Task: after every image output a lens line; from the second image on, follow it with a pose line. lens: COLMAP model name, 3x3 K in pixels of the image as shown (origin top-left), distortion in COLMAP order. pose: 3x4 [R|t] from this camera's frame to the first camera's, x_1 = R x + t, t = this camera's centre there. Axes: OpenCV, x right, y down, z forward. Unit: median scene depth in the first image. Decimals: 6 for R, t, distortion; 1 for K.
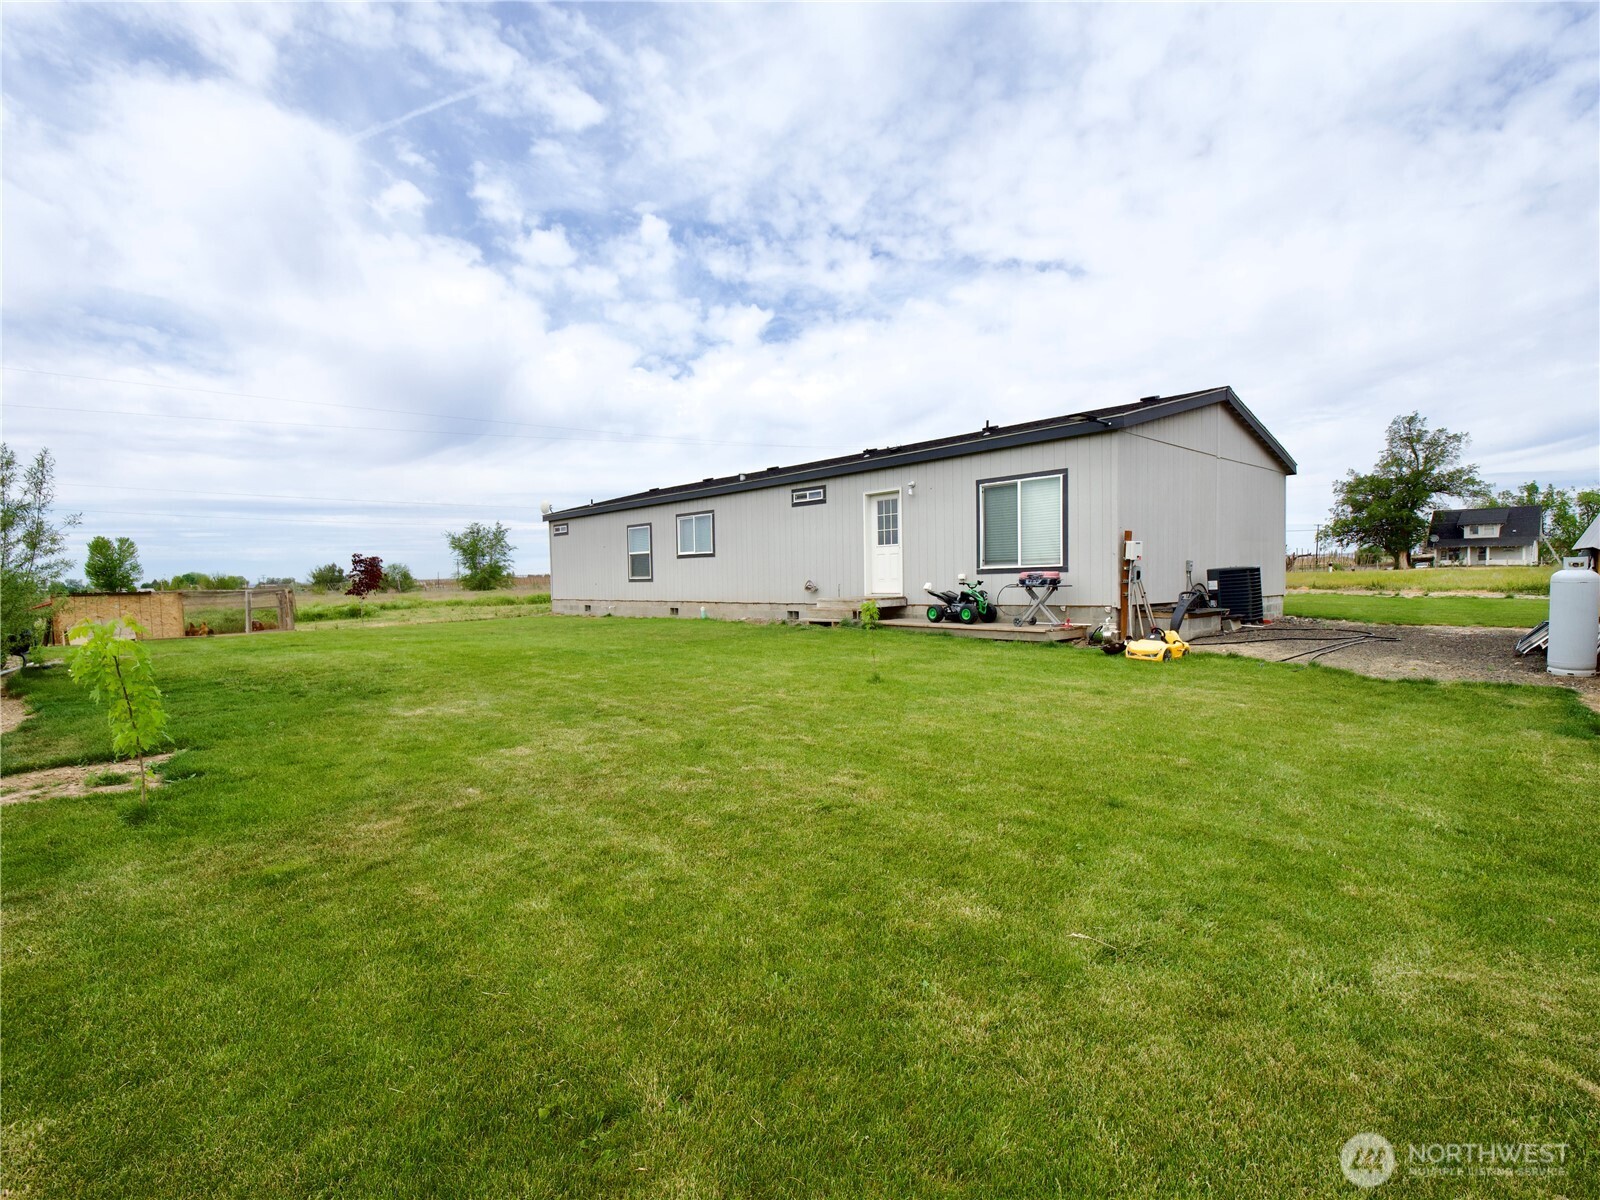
lens RADIAL K [[770.0, 0, 792.7], [0, 770.0, 608.7], [0, 0, 1]] dist [-0.015536, 0.002188]
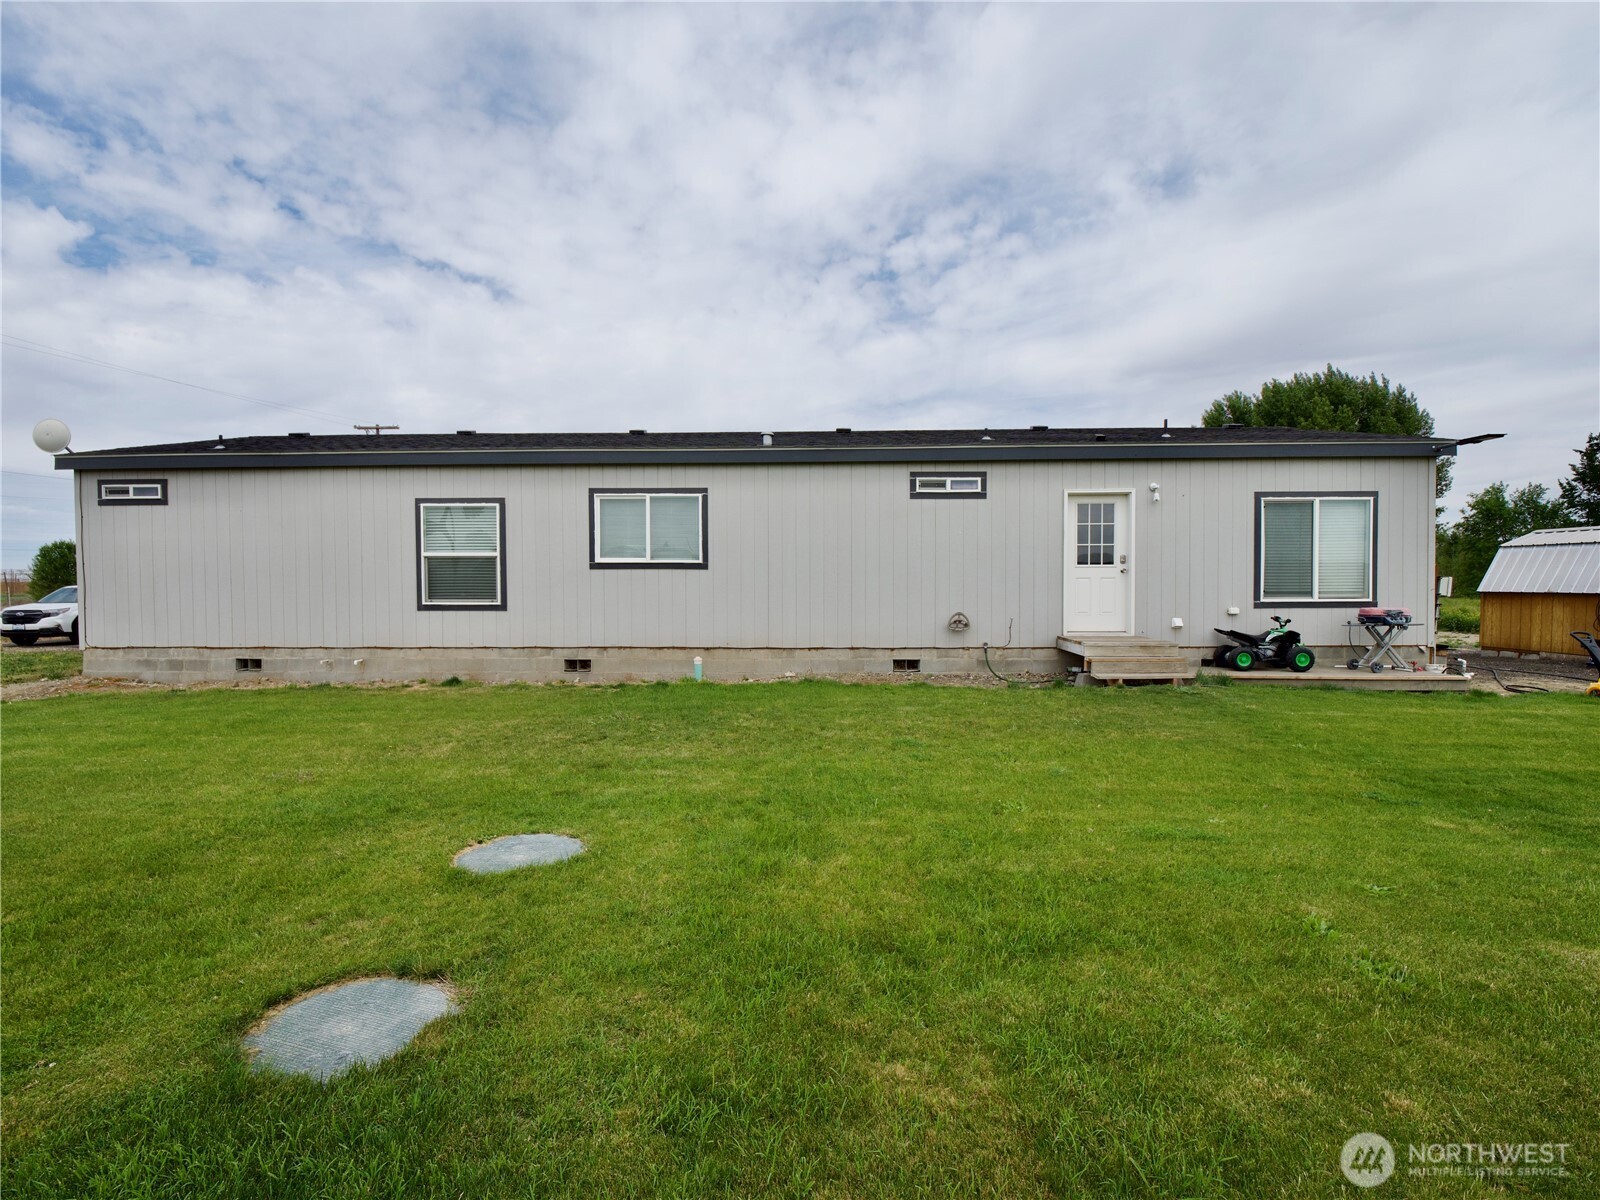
lens RADIAL K [[770.0, 0, 803.2], [0, 770.0, 611.5], [0, 0, 1]] dist [-0.015536, 0.002188]
pose [[0.692800, 0.013802, 0.720997, -0.467241], [0.015463, 0.999303, -0.033987, -0.015935], [-0.720964, 0.034695, 0.692104, 0.559060]]
